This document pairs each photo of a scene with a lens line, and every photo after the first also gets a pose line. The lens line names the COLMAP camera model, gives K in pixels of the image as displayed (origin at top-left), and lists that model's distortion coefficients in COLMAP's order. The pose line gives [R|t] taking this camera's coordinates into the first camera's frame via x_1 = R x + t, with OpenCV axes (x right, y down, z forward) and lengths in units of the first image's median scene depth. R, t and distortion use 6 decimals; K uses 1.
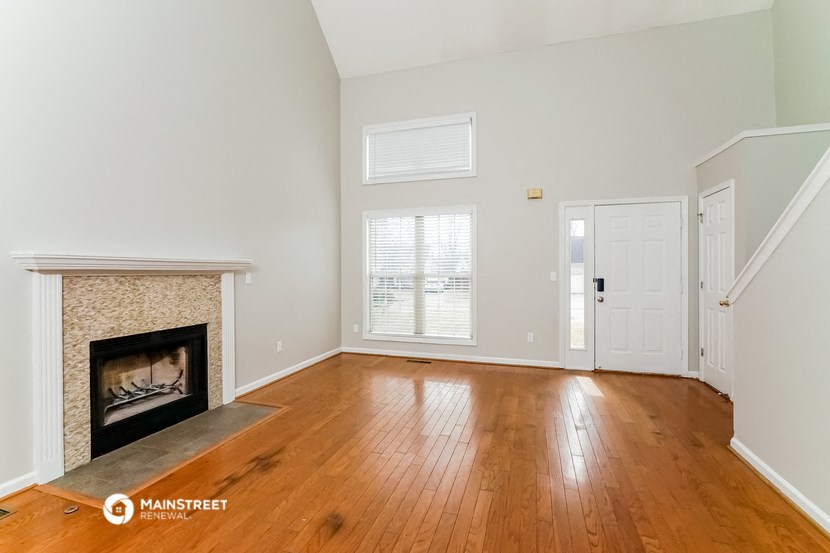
lens RADIAL K [[368.2, 0, 415.0], [0, 368.2, 276.5], [0, 0, 1]] dist [-0.001918, 0.000111]
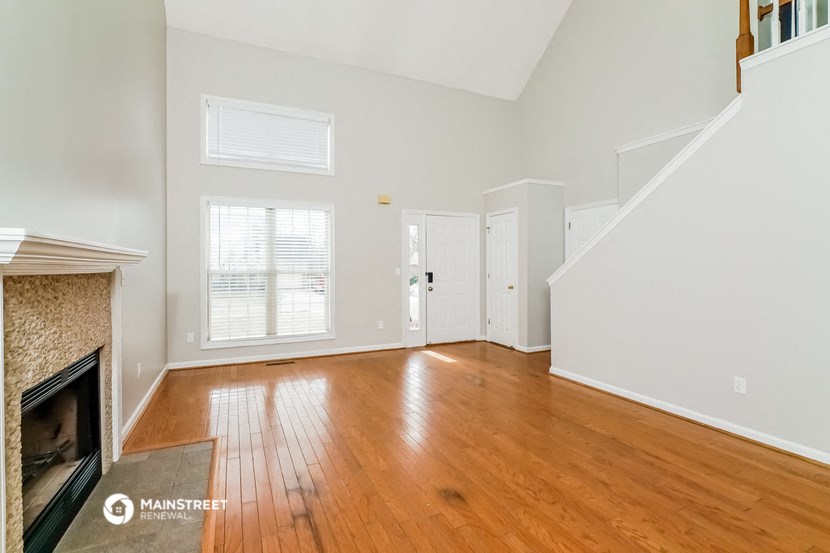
lens RADIAL K [[372.4, 0, 386.4], [0, 372.4, 270.4], [0, 0, 1]] dist [-0.003388, -0.000032]
pose [[0.765955, -0.009189, 0.642828, -0.399694], [0.013059, 0.999914, -0.001267, -0.001546], [-0.642761, 0.009365, 0.766009, 0.098226]]
